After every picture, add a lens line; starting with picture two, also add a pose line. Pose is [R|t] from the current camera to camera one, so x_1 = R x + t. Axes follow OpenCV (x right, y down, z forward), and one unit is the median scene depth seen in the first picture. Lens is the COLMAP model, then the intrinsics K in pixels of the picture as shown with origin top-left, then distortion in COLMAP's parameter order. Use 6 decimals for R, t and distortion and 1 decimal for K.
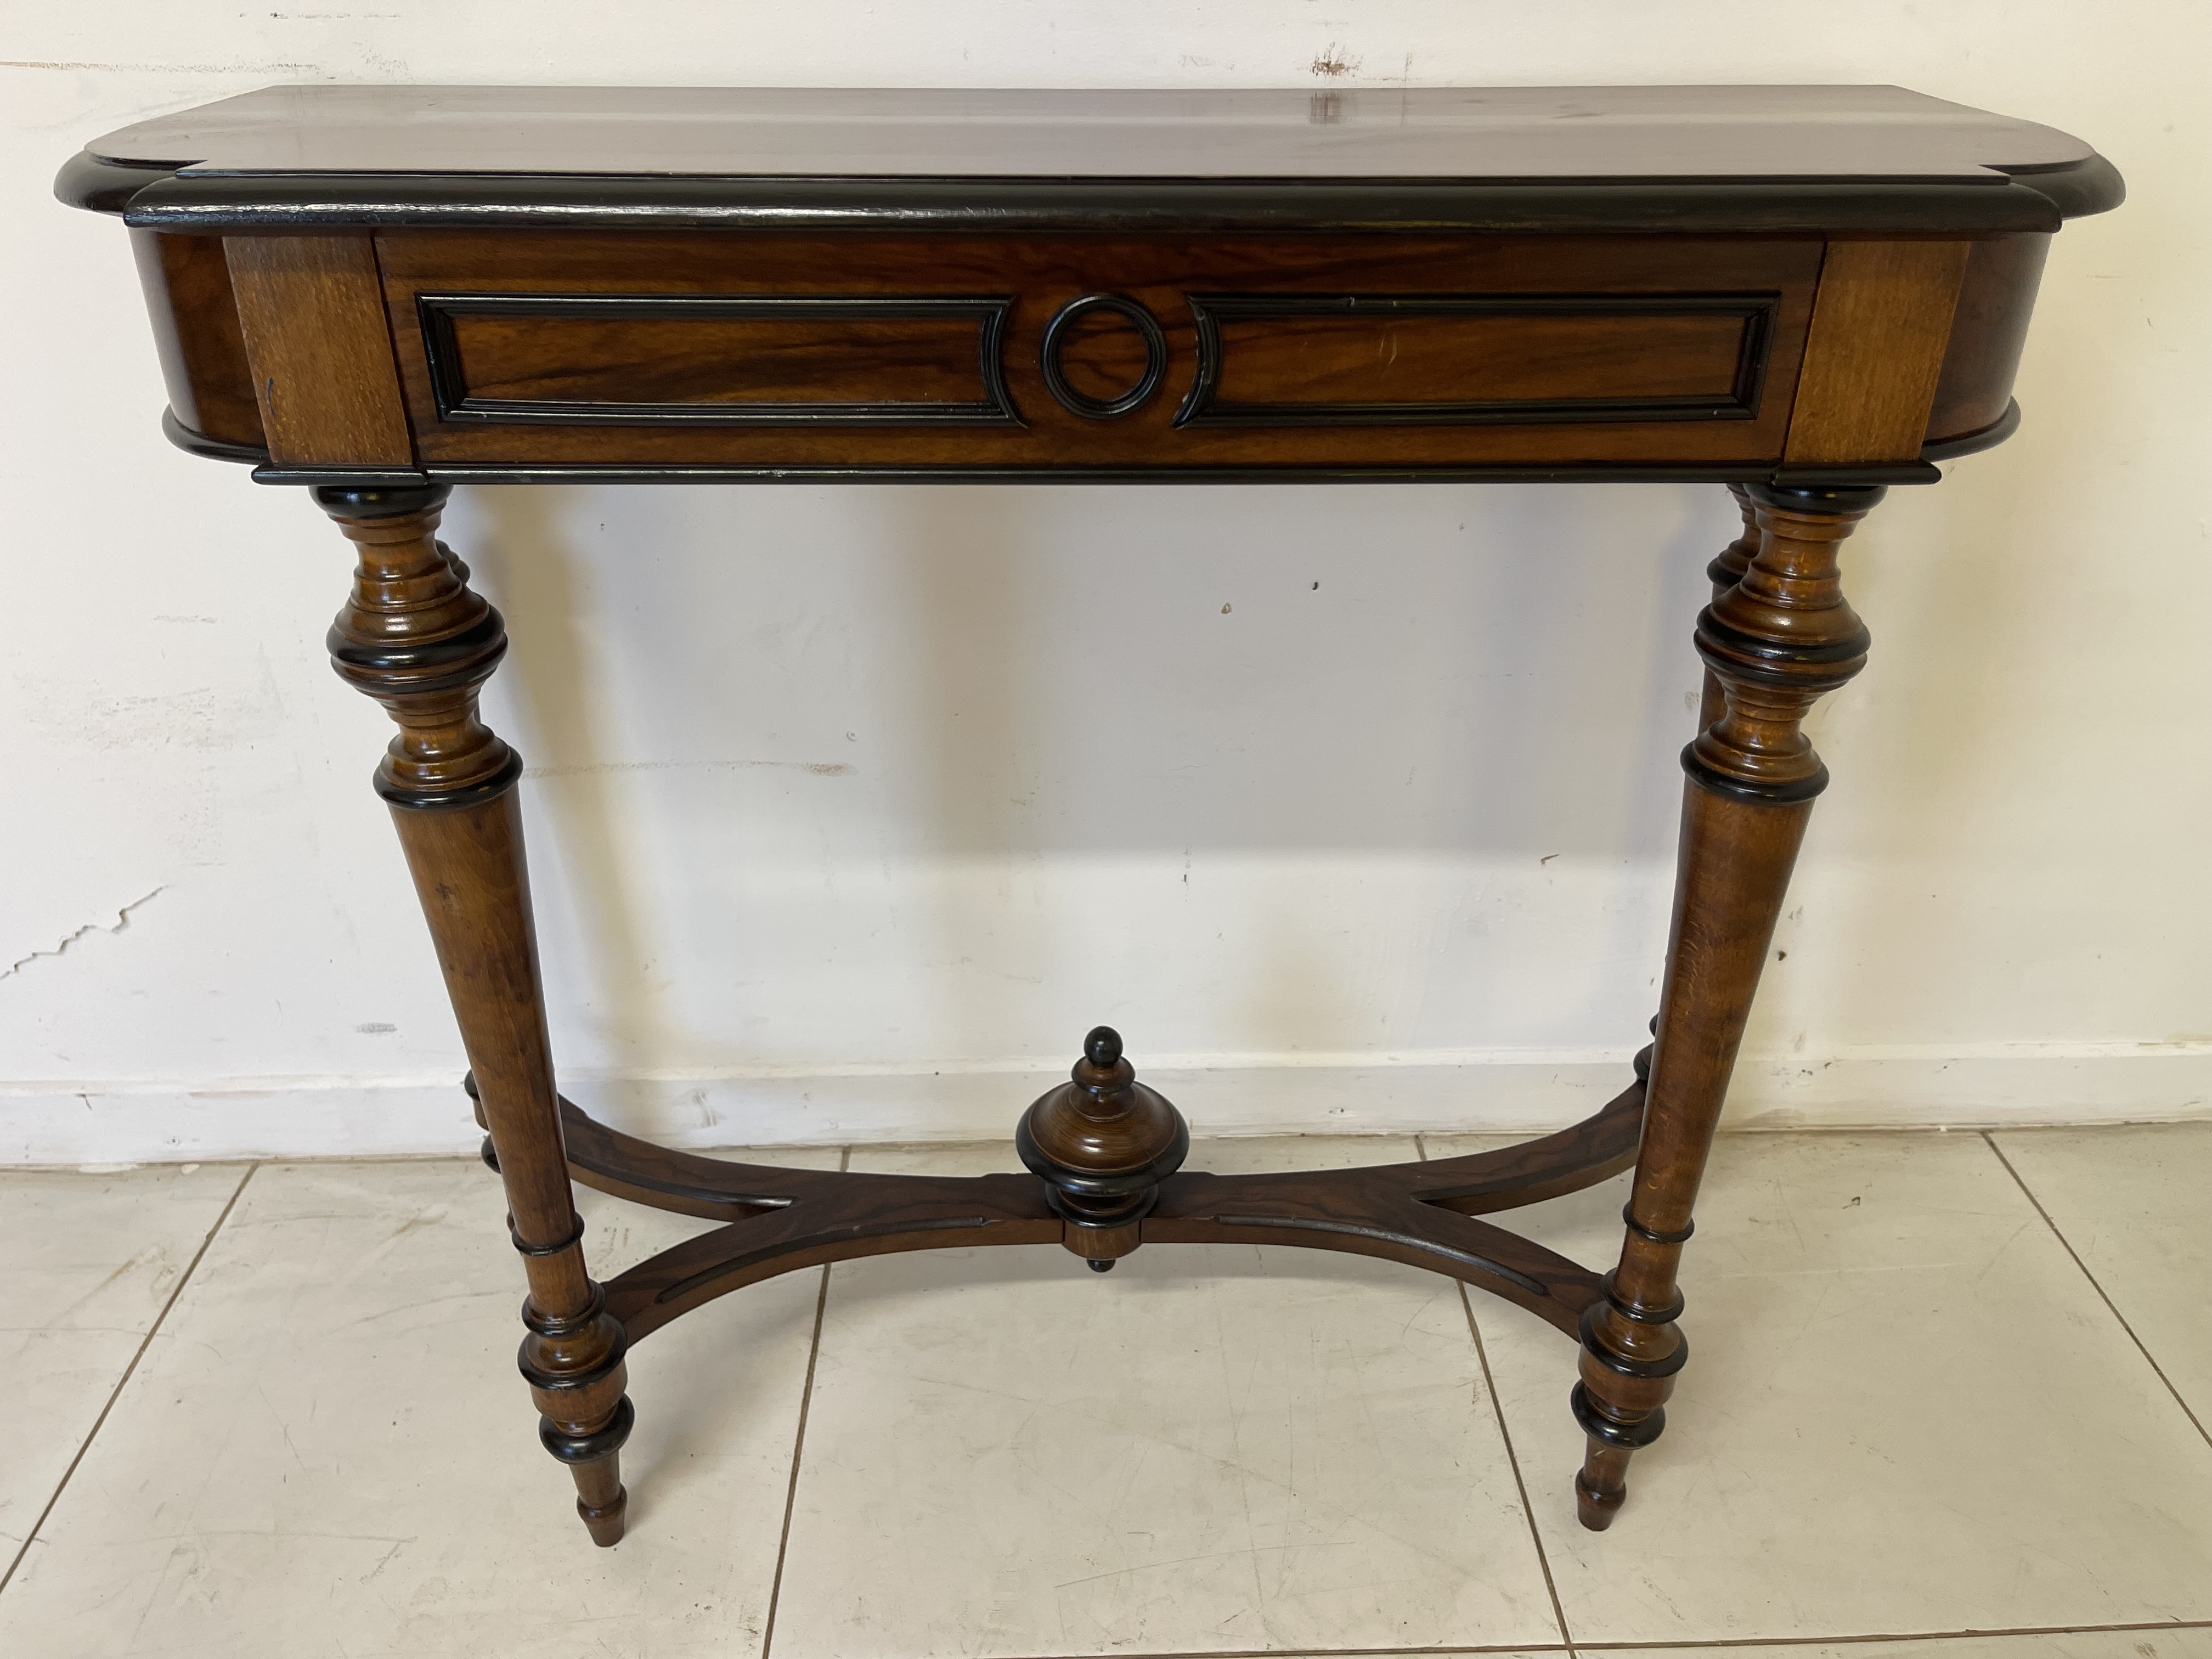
lens RADIAL K [[1656.1, 0, 1108.4], [0, 1656.1, 841.9], [0, 0, 1]] dist [0.071691, -0.101825]
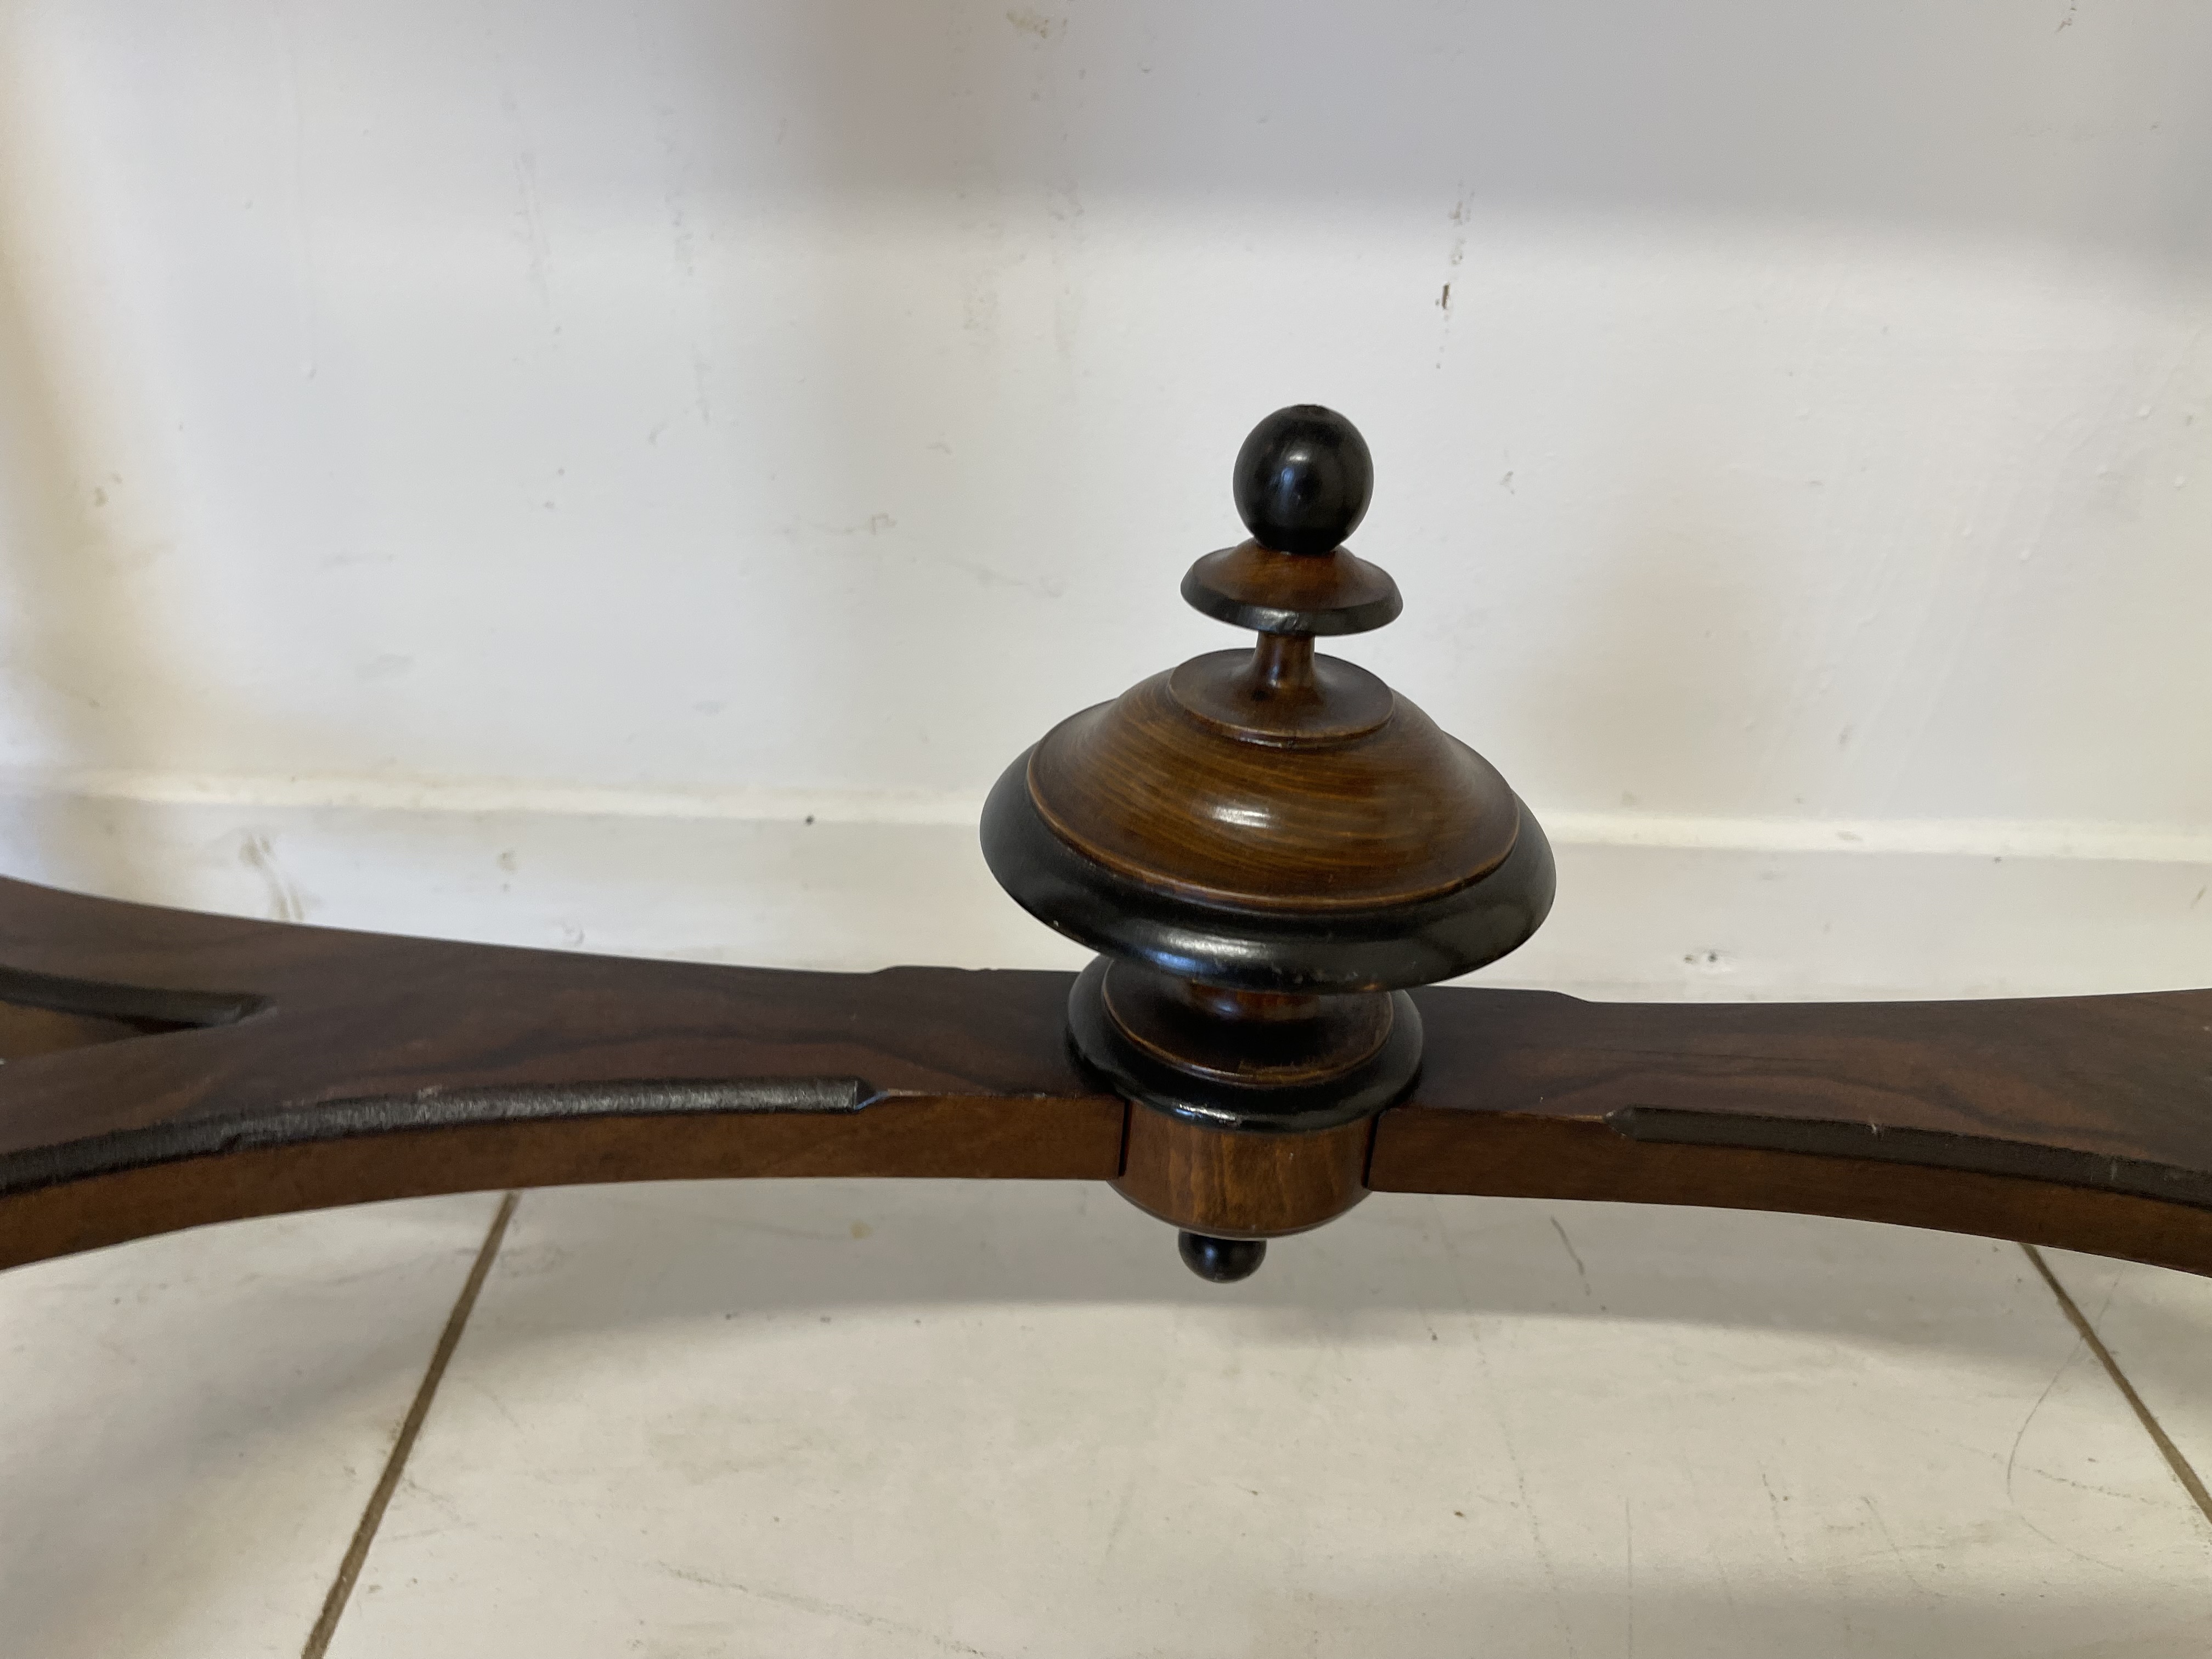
lens RADIAL K [[1693.5, 0, 1117.4], [0, 1693.5, 832.9], [0, 0, 1]] dist [0.059298, -0.098454]
pose [[0.998968, 0.043624, 0.012642, -0.034391], [-0.043285, 0.998727, -0.025916, 0.182358], [-0.013757, 0.025342, 0.999584, 0.670176]]
